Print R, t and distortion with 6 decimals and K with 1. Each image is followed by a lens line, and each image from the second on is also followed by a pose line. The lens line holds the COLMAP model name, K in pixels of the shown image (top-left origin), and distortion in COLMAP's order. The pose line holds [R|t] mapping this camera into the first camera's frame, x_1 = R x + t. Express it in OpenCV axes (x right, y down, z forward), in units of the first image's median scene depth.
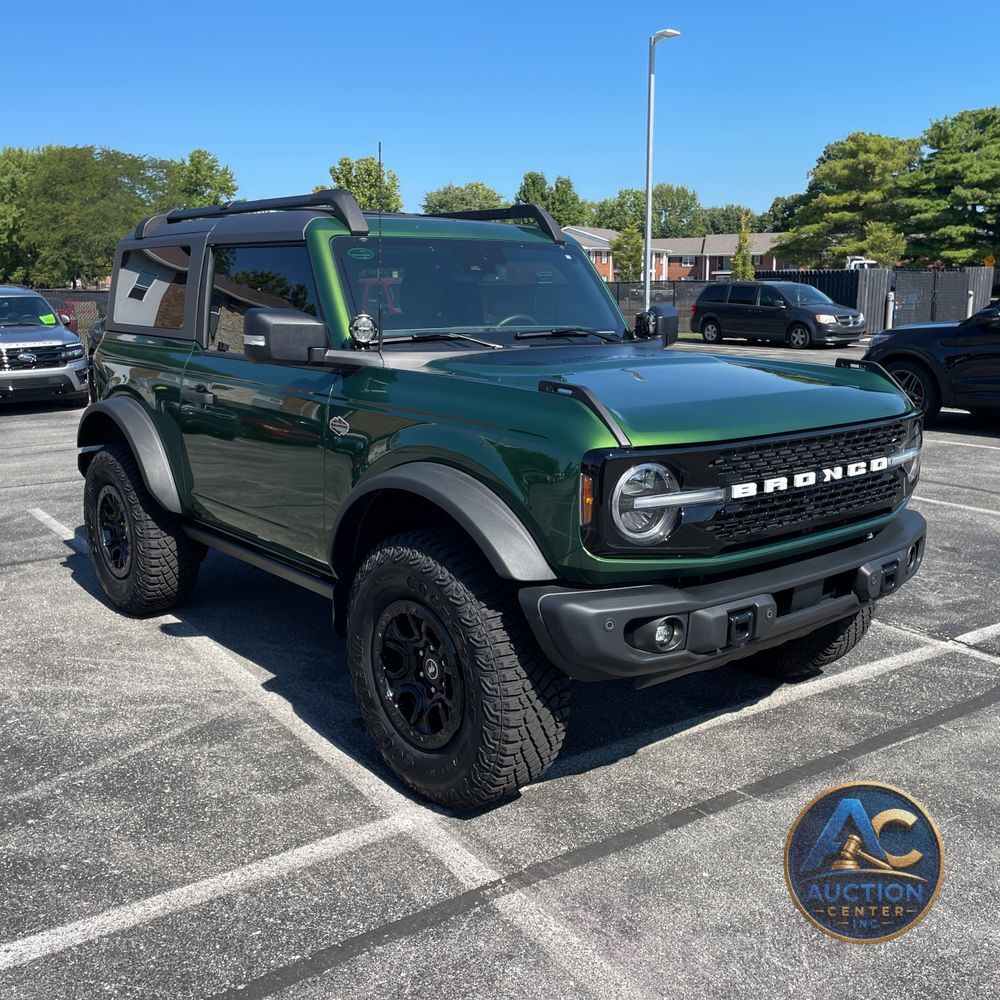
lens RADIAL K [[1012.4, 0, 508.6], [0, 1012.4, 494.8], [0, 0, 1]] dist [0.106429, -0.138803]
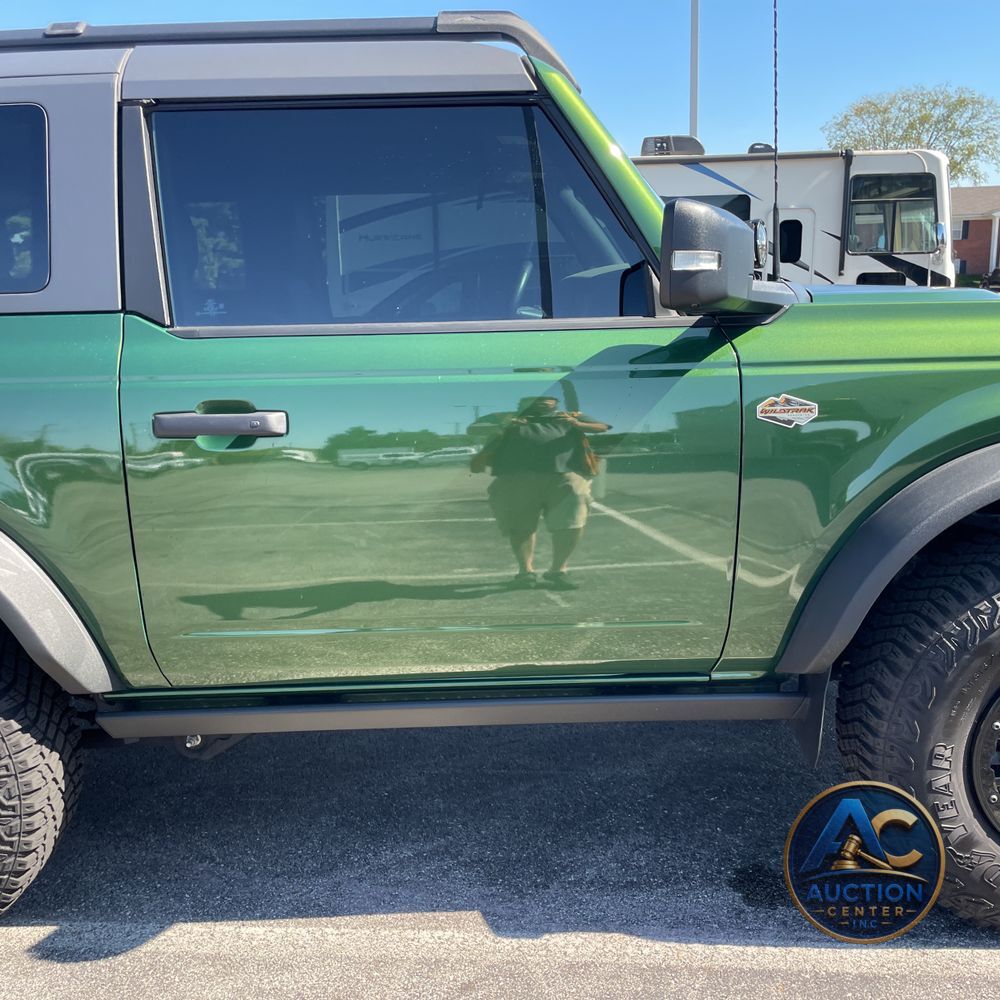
lens RADIAL K [[1003.8, 0, 502.5], [0, 1003.8, 518.6], [0, 0, 1]] dist [0.152986, -0.235047]
pose [[0.659462, -0.180881, 0.729652, -0.052940], [0.182695, 0.980083, 0.077842, -0.006195], [-0.729200, 0.081970, 0.679374, 0.055175]]
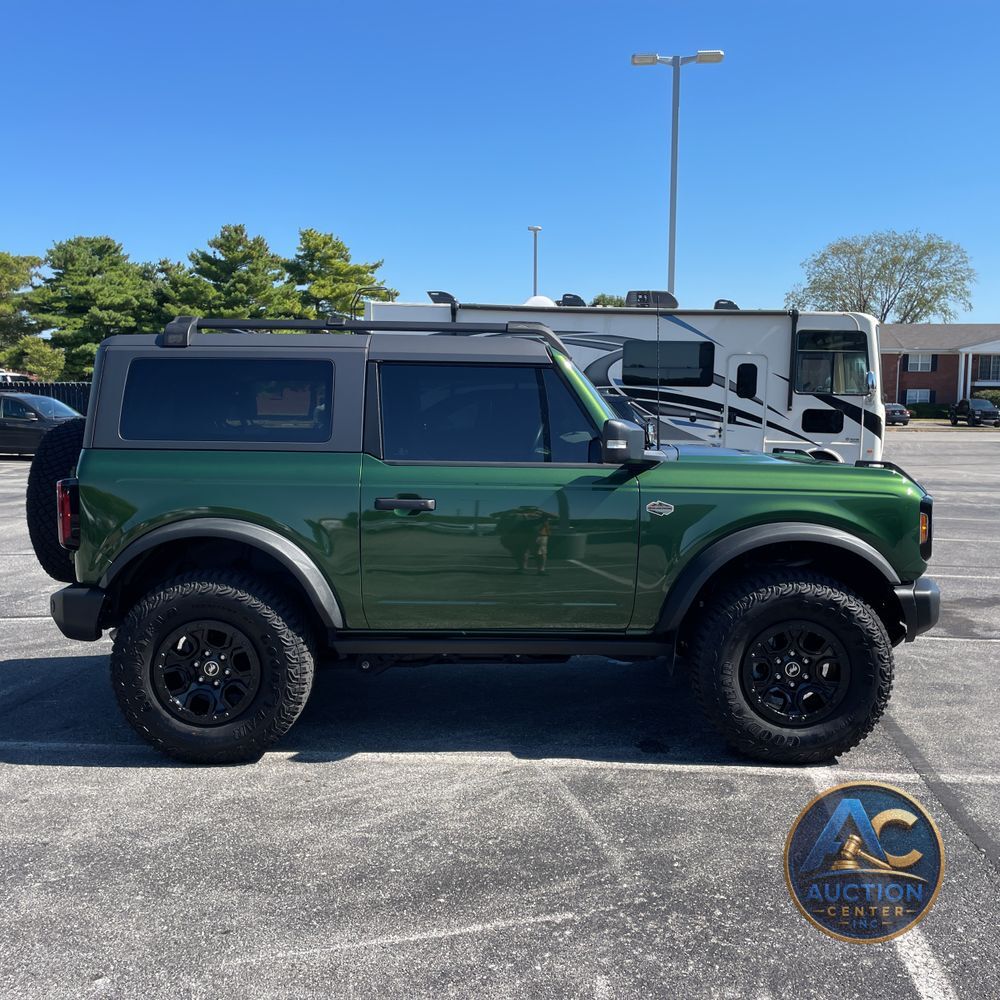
lens RADIAL K [[1012.4, 0, 508.6], [0, 1012.4, 494.8], [0, 0, 1]] dist [0.106429, -0.138803]
pose [[0.651041, -0.063133, 0.756412, -0.094752], [0.144097, 0.988693, -0.041503, -0.004454], [-0.745239, 0.136017, 0.652777, 0.023007]]
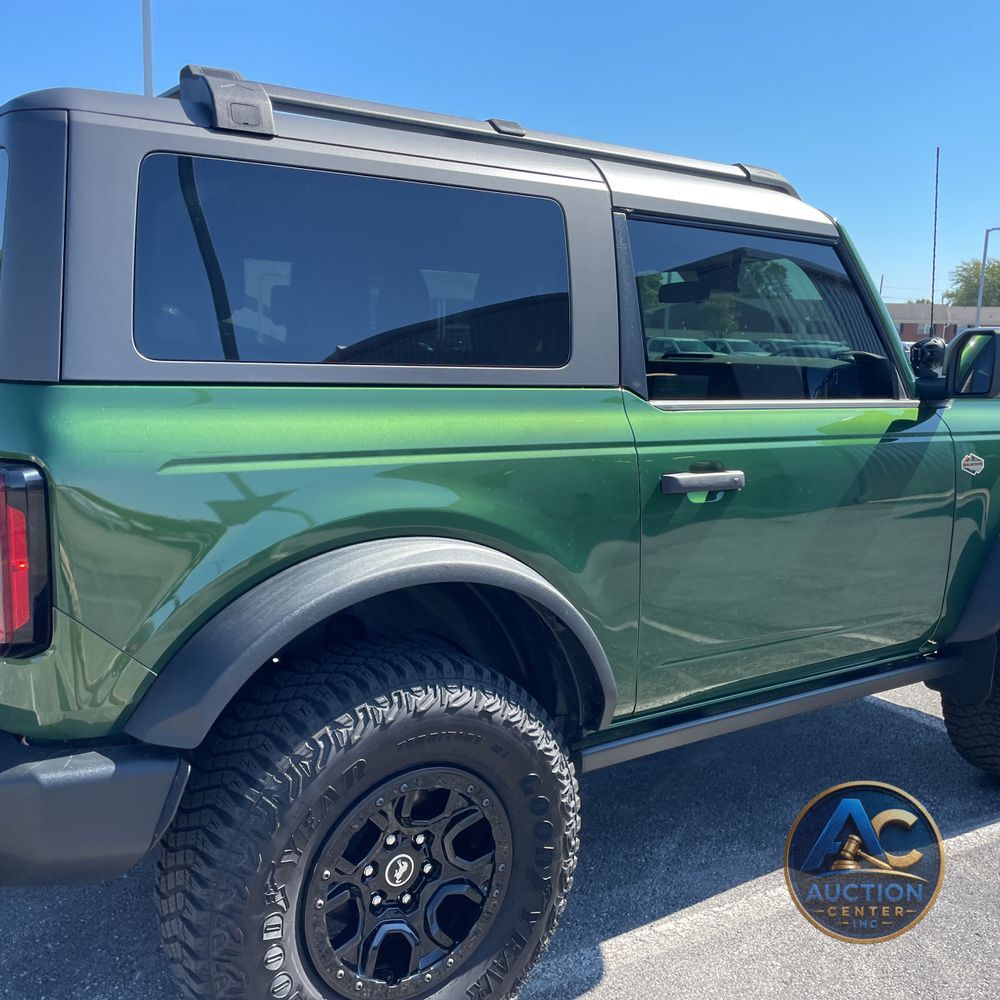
lens RADIAL K [[1013.7, 0, 487.6], [0, 1013.7, 496.1], [0, 0, 1]] dist [0.090696, -0.103599]
pose [[0.105568, -0.140969, 0.984369, -0.081196], [0.173100, 0.977393, 0.121406, -0.016527], [-0.979230, 0.157578, 0.127584, 0.097757]]
